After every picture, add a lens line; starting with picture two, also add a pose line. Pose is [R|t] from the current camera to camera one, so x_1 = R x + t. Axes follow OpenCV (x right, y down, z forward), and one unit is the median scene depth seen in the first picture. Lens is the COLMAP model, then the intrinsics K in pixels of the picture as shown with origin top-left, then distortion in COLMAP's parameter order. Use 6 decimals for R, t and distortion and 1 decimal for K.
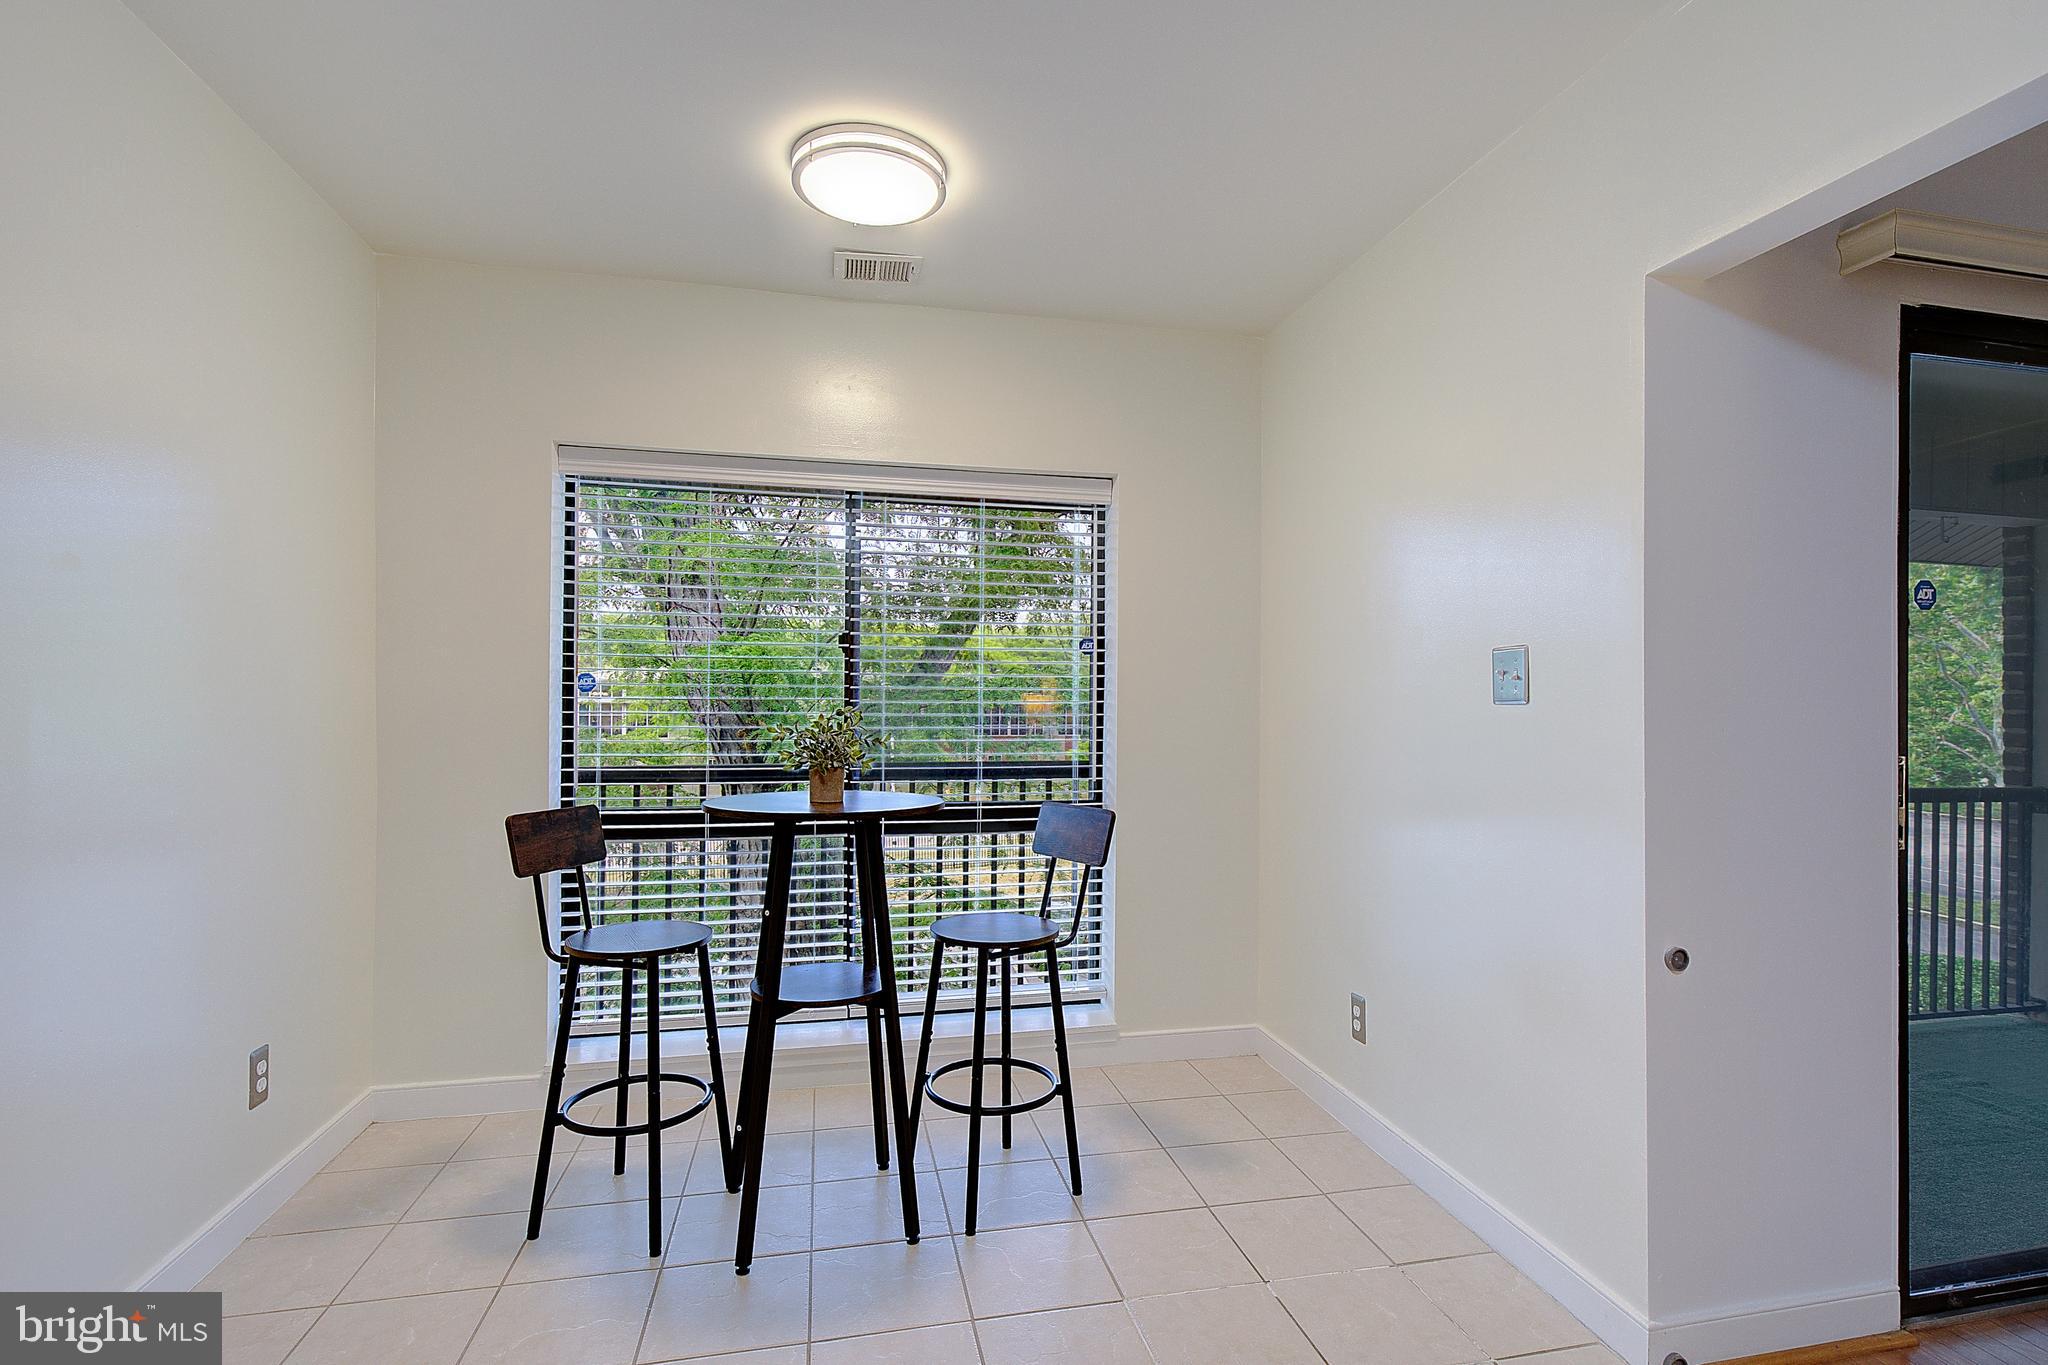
lens RADIAL K [[940.4, 0, 1026.6], [0, 940.4, 680.4], [0, 0, 1]] dist [-0.001779, -0.000559]
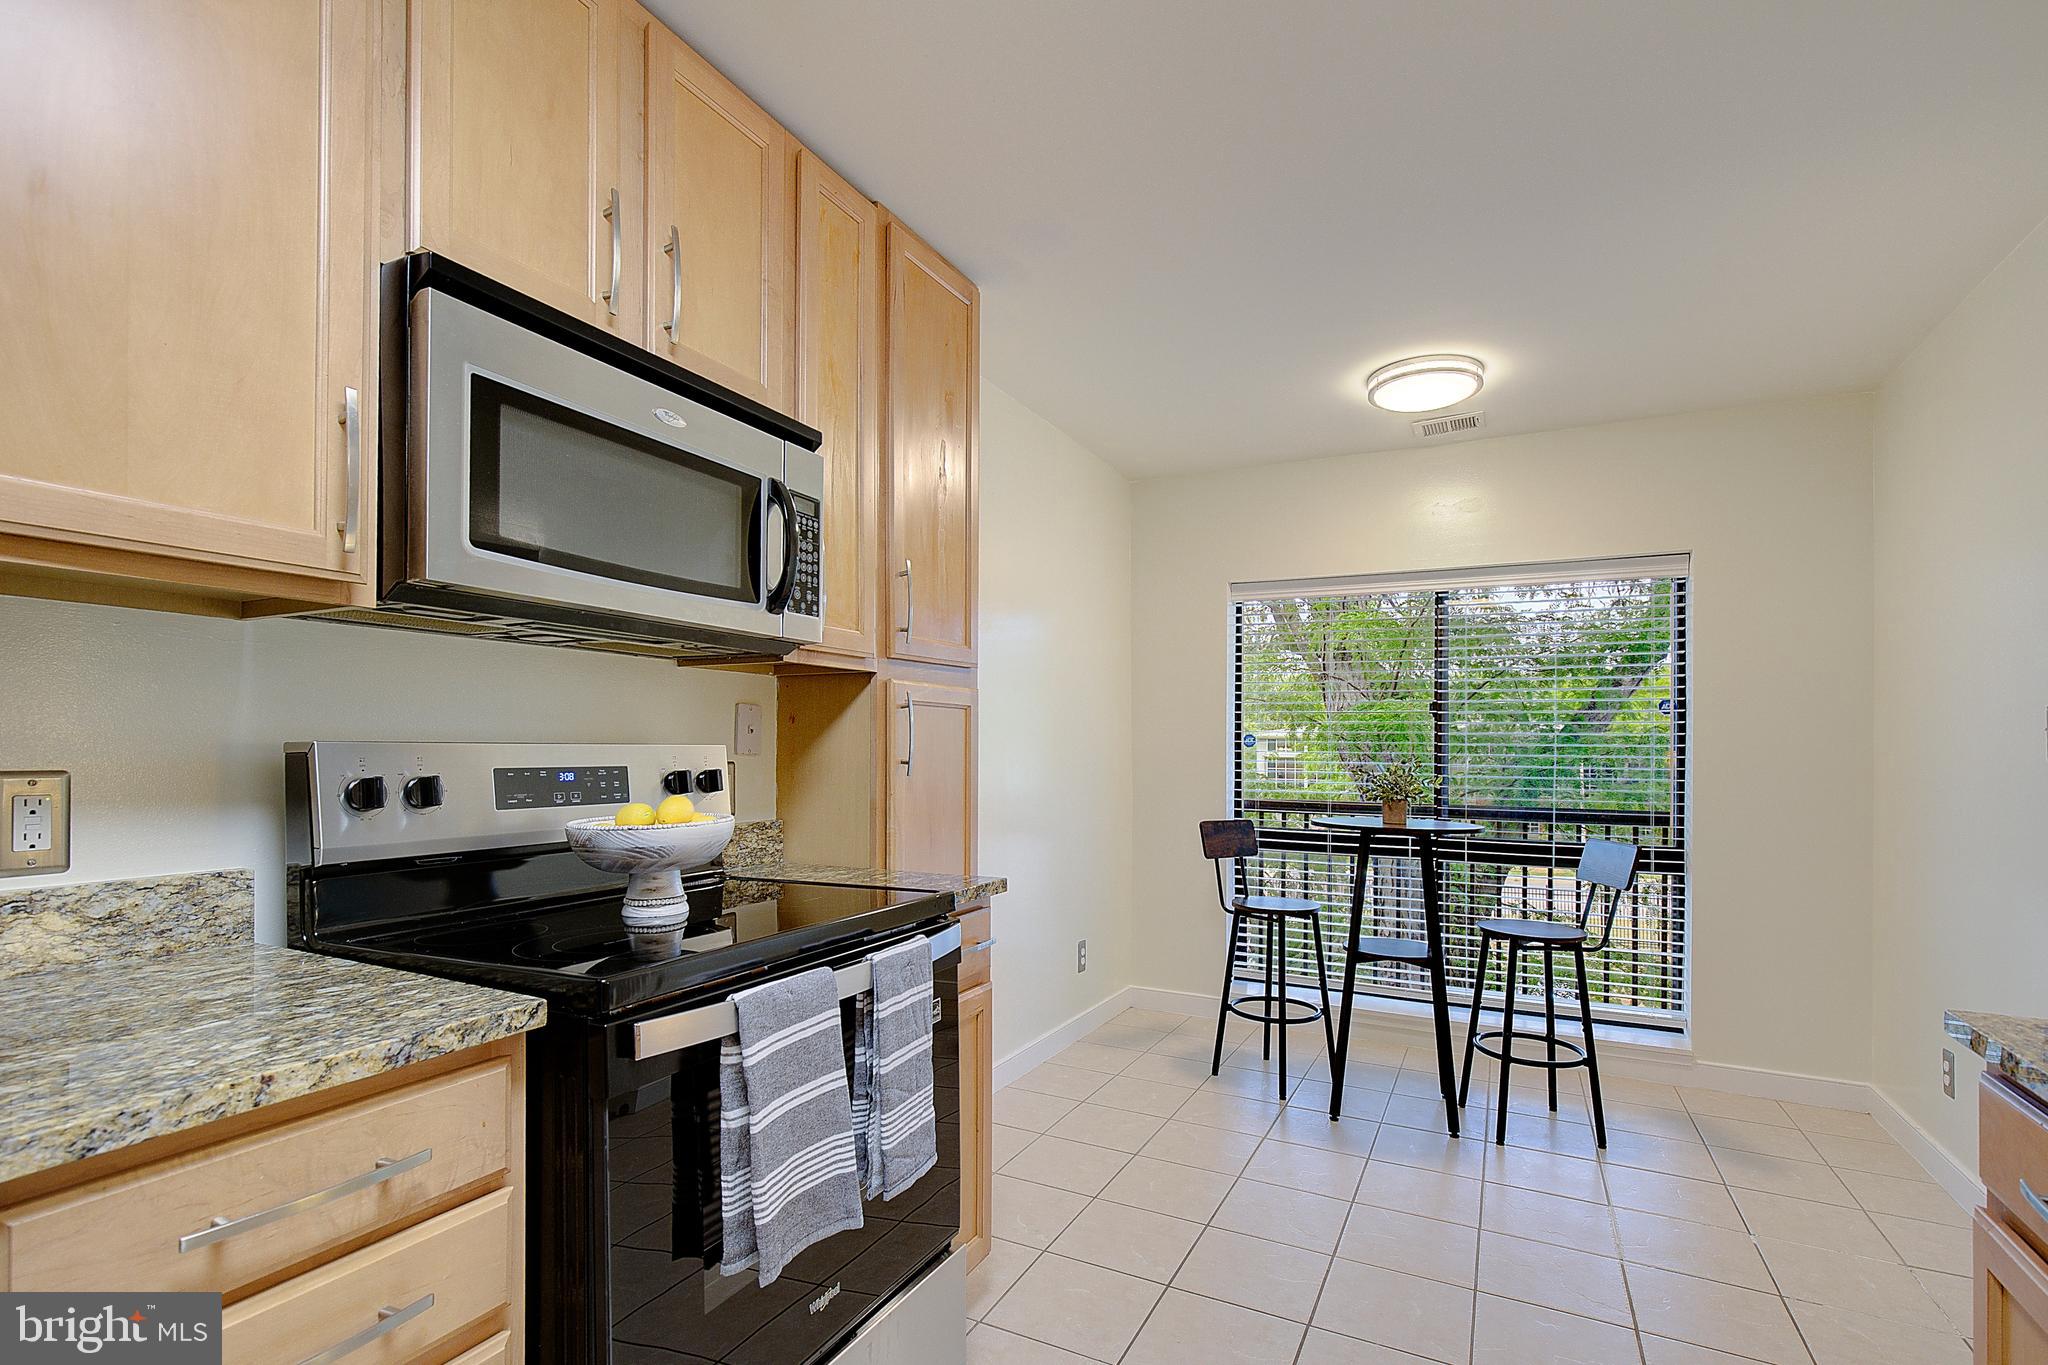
lens RADIAL K [[940.4, 0, 1053.3], [0, 940.4, 732.9], [0, 0, 1]] dist [-0.001779, -0.000559]
pose [[0.782751, -0.006951, -0.622296, 0.250365], [0.004773, 0.999975, -0.005166, -0.004781], [0.622316, 0.001074, 0.782765, -0.416283]]
